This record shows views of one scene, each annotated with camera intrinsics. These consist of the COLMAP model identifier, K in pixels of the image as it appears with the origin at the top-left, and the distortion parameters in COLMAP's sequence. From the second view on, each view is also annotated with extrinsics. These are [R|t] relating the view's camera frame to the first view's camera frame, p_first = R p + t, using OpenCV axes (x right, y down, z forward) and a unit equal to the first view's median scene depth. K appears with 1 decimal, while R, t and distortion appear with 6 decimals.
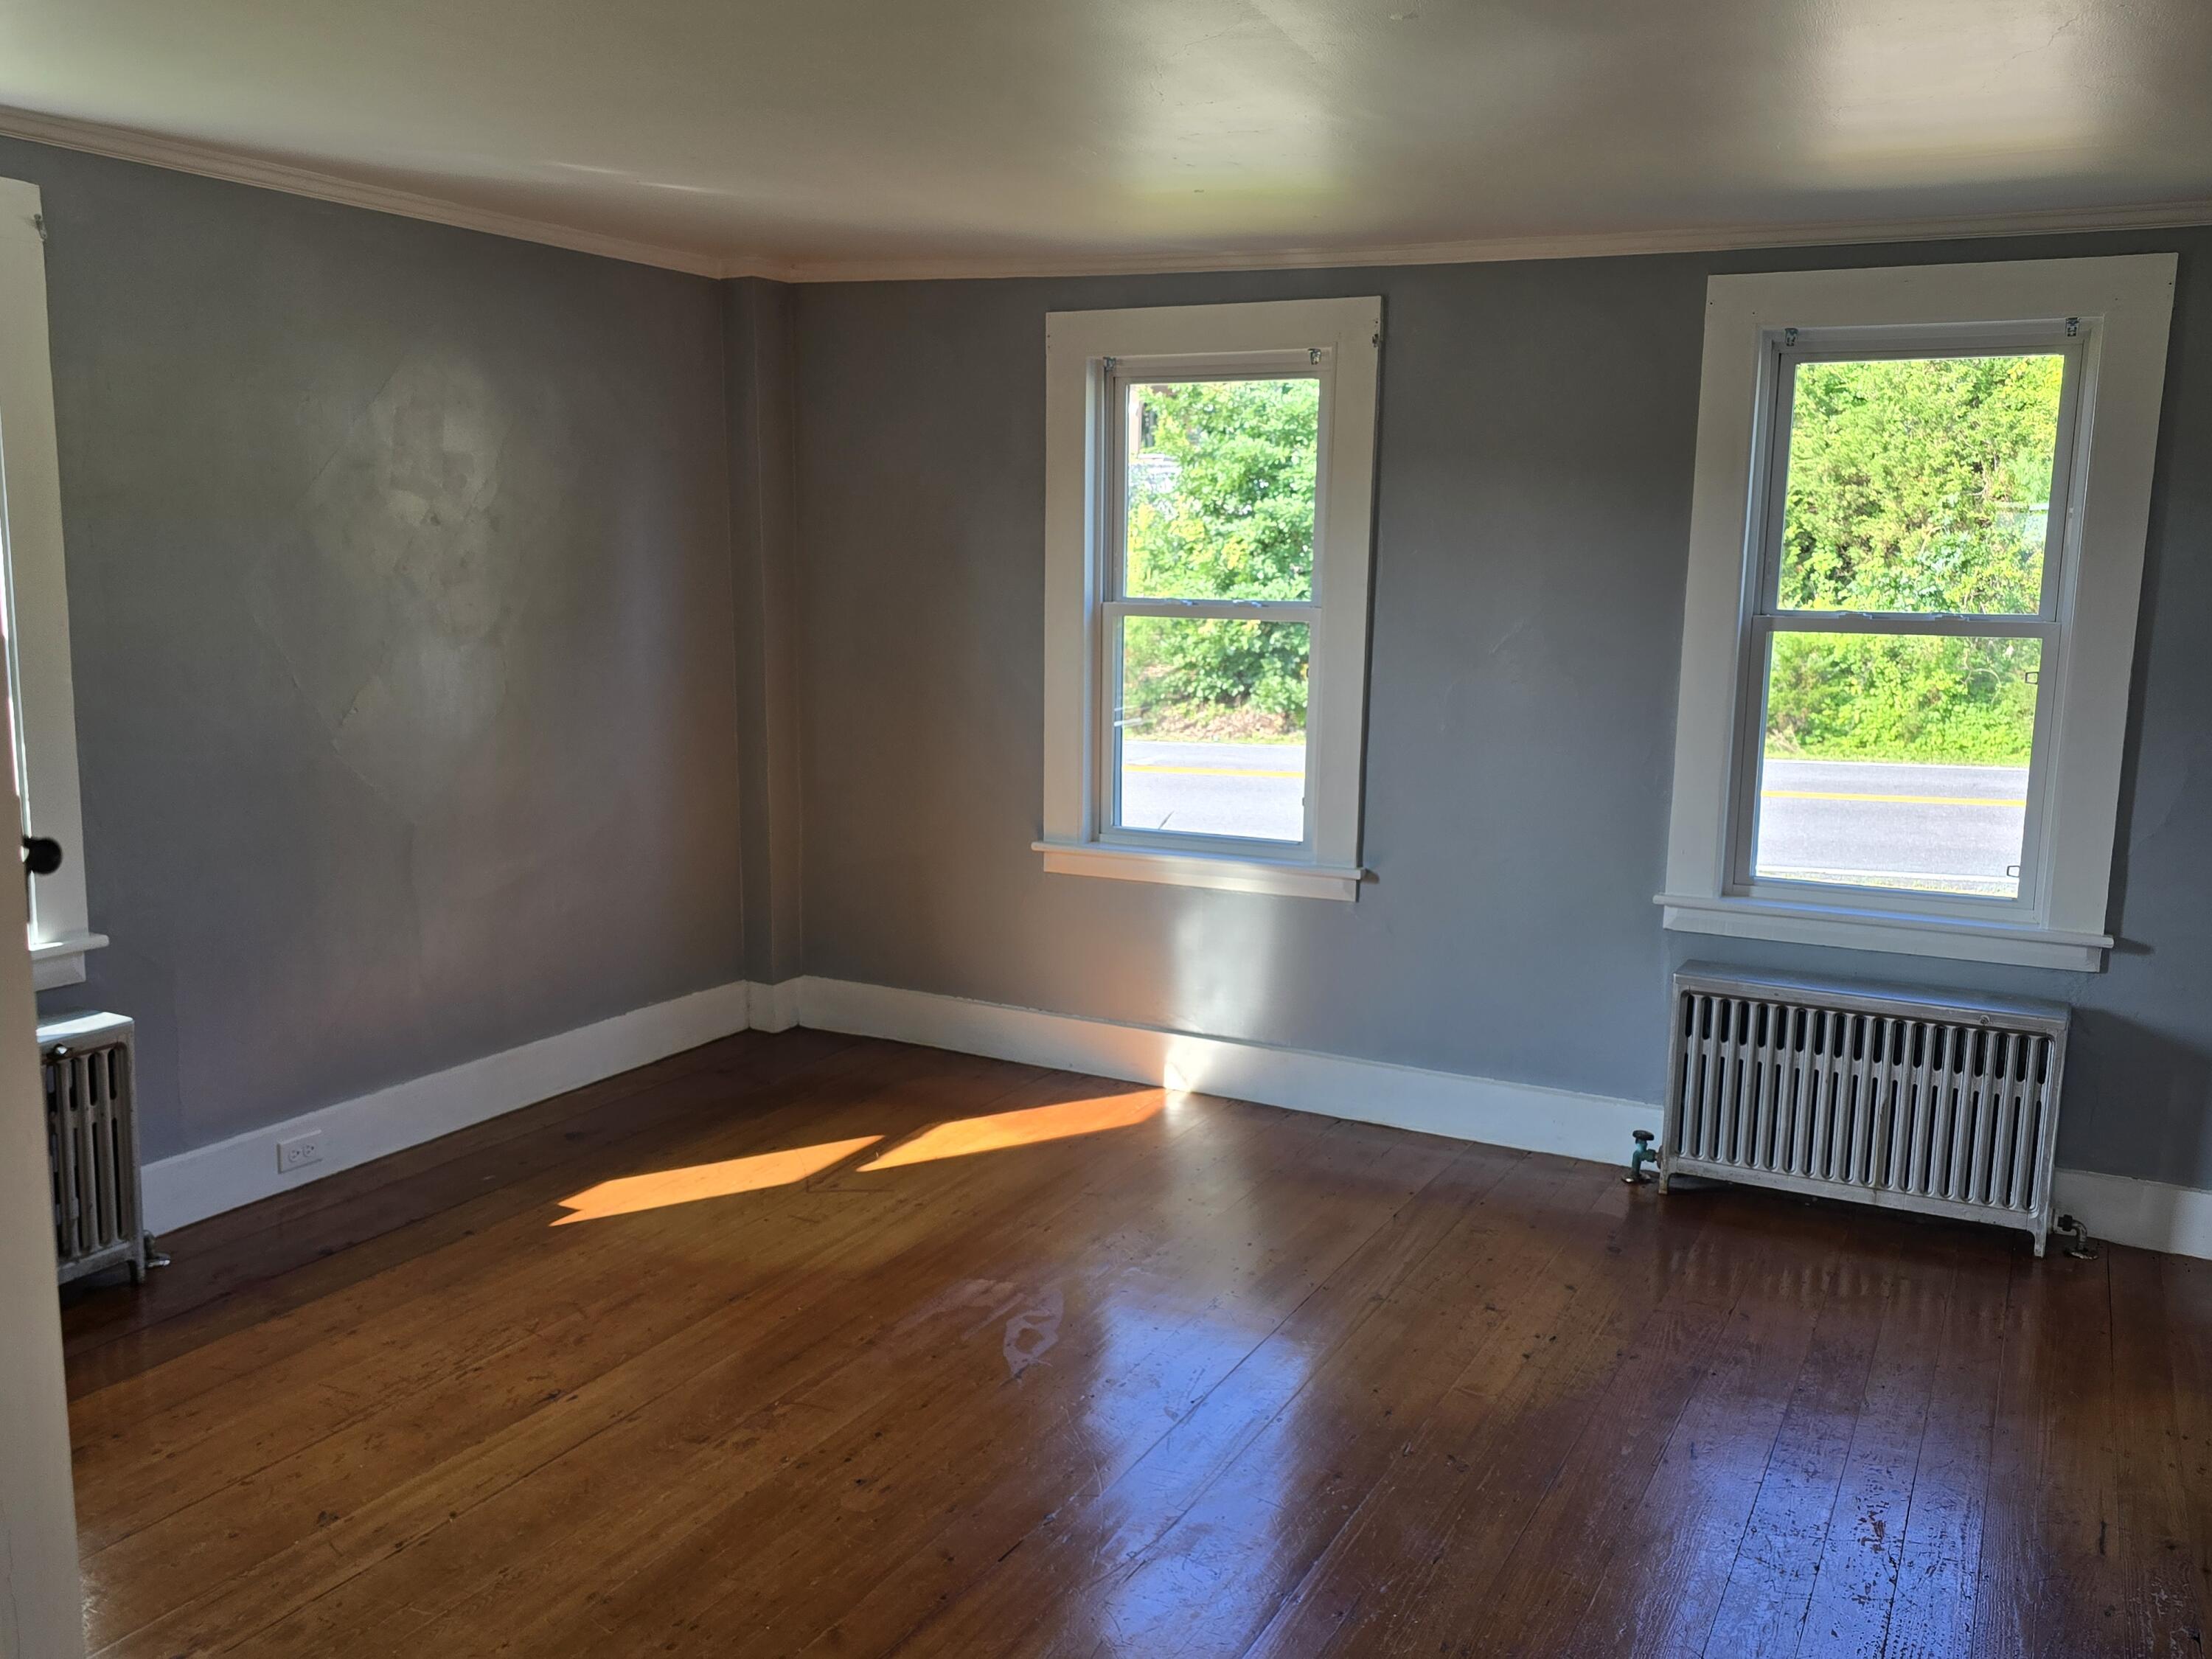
lens RADIAL K [[1899.0, 0, 1132.7], [0, 1899.0, 832.2], [0, 0, 1]] dist [0.073415, -0.093844]
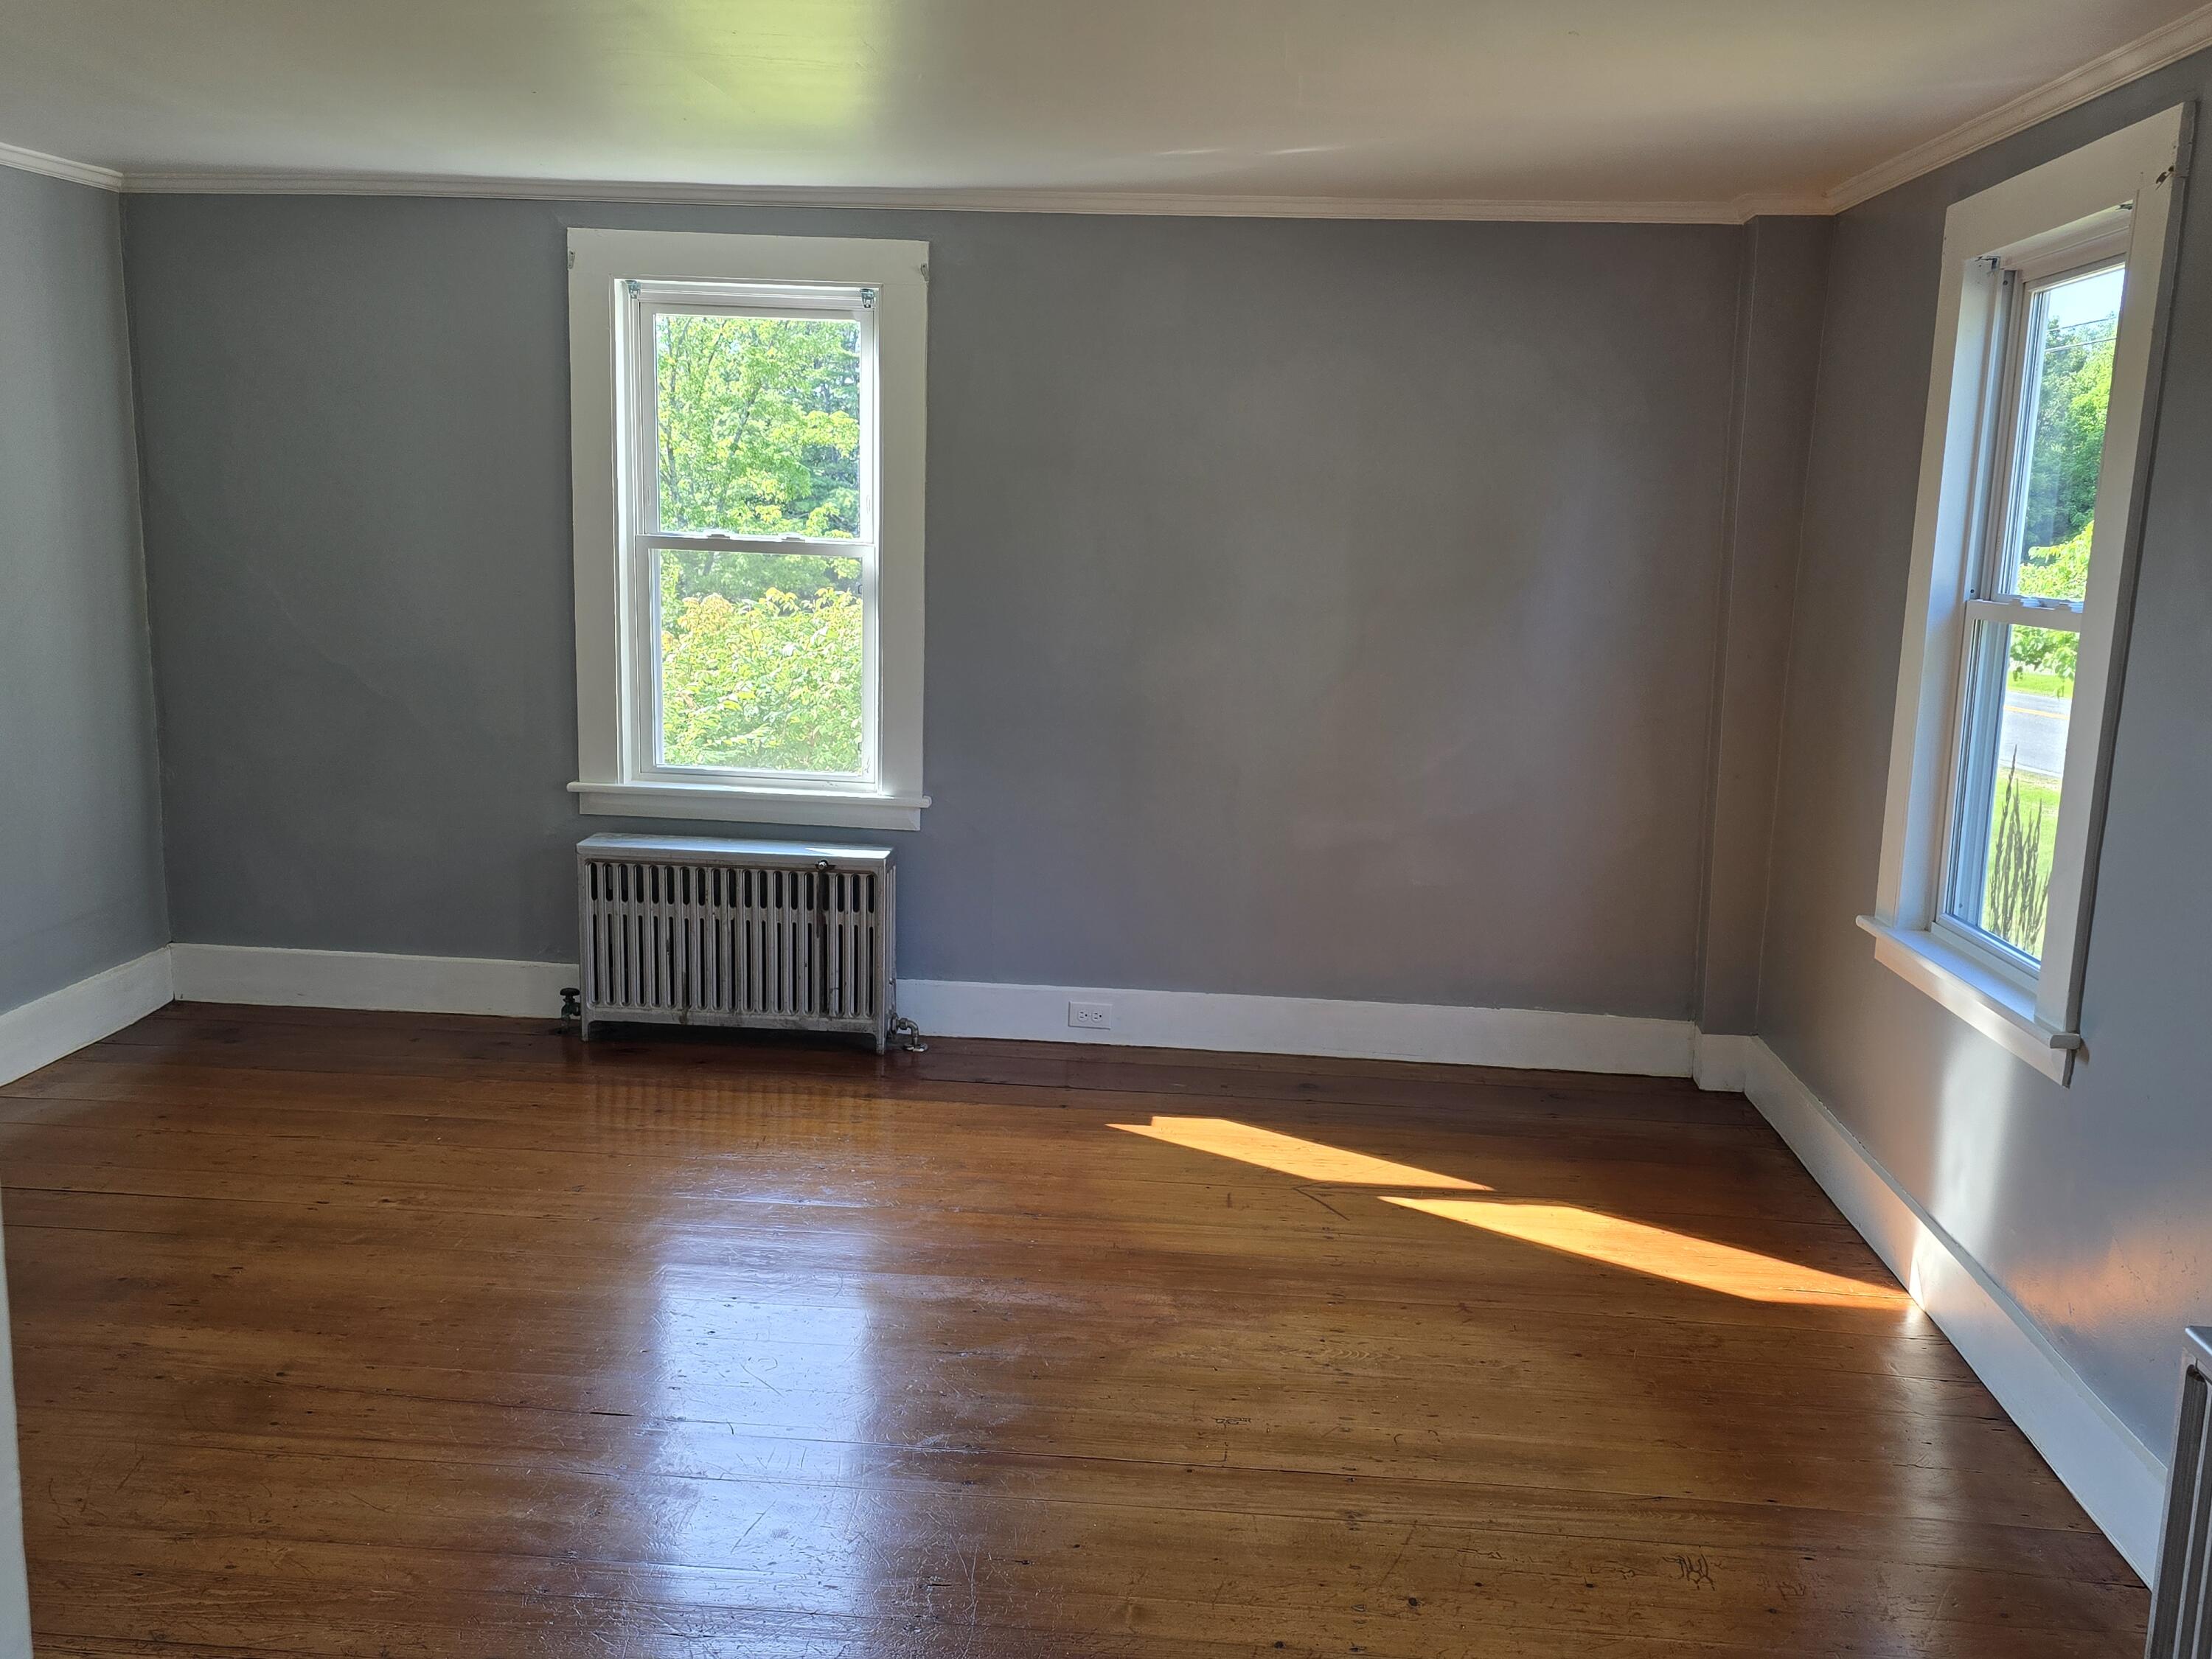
lens RADIAL K [[1899.0, 0, 1132.7], [0, 1899.0, 832.2], [0, 0, 1]] dist [0.073415, -0.093844]
pose [[0.380833, 0.149684, -0.912448, 0.668369], [-0.166420, 0.981791, 0.091600, -0.062851], [0.909544, 0.116965, 0.398809, 0.546124]]
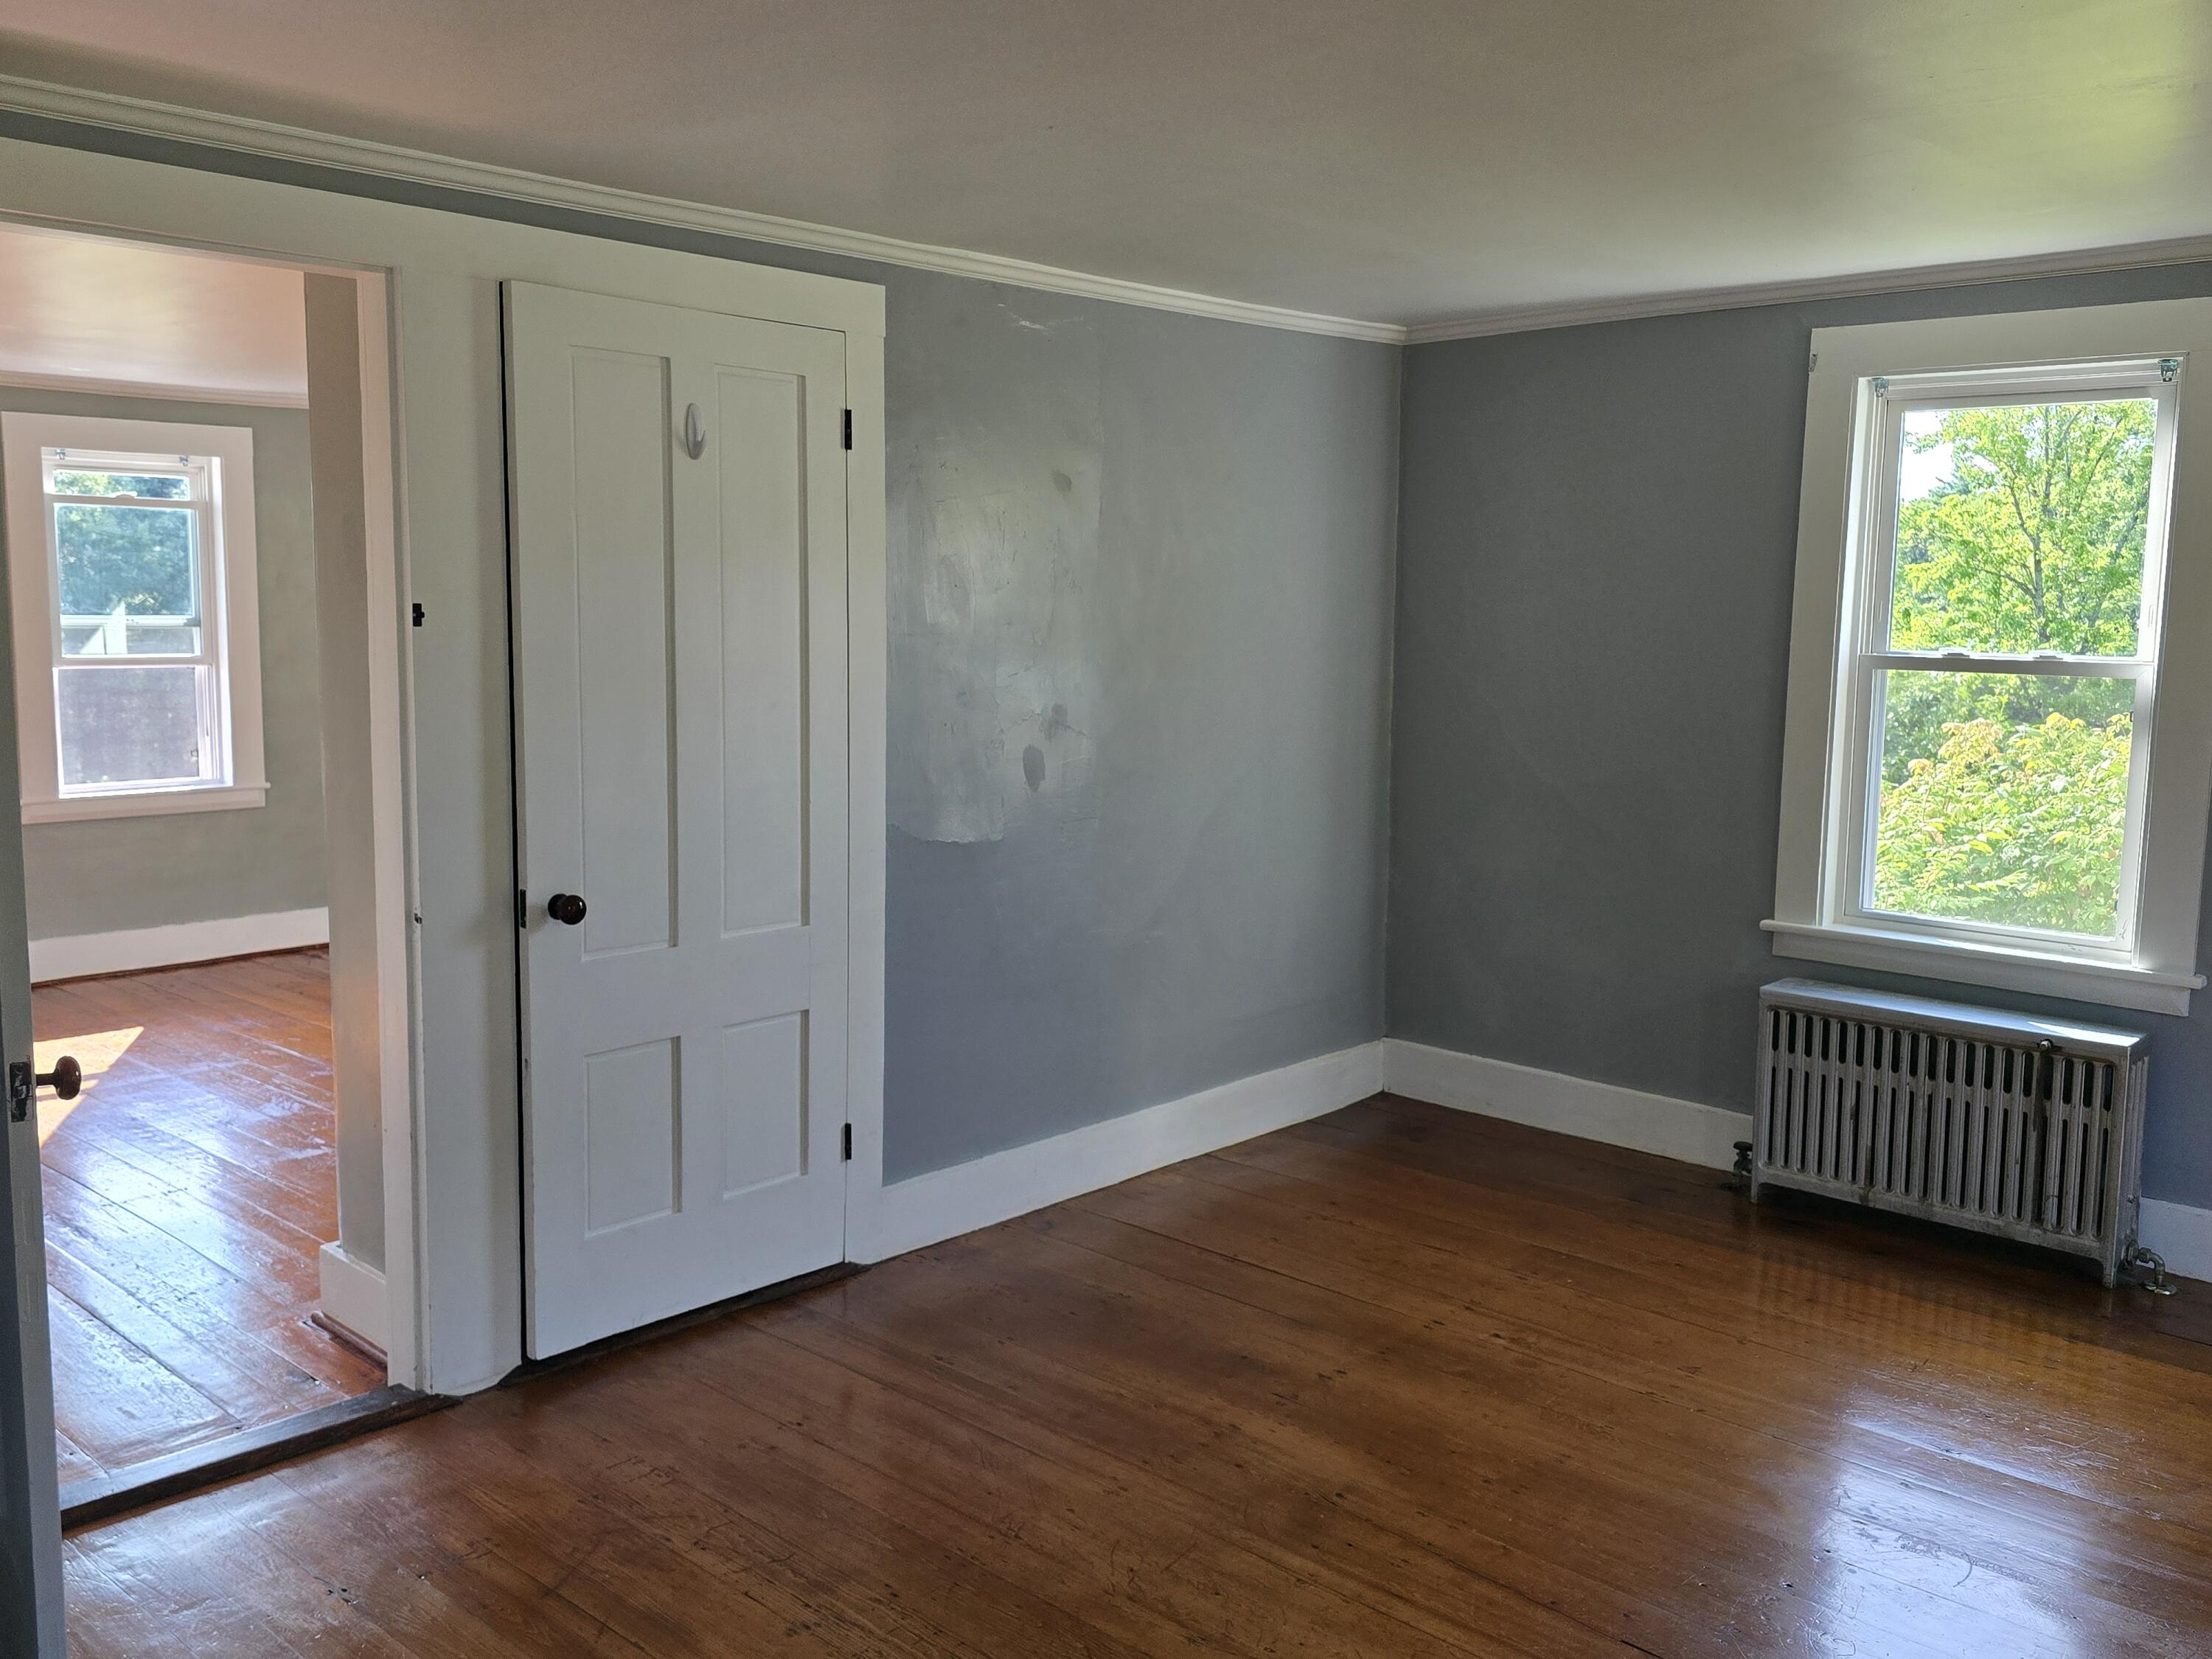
lens RADIAL K [[1899.0, 0, 1132.7], [0, 1899.0, 832.2], [0, 0, 1]] dist [0.073415, -0.093844]
pose [[-0.286940, 0.096745, -0.953051, 0.593514], [-0.165827, 0.974851, 0.148885, -0.079573], [0.943487, 0.200762, -0.263681, 0.638005]]
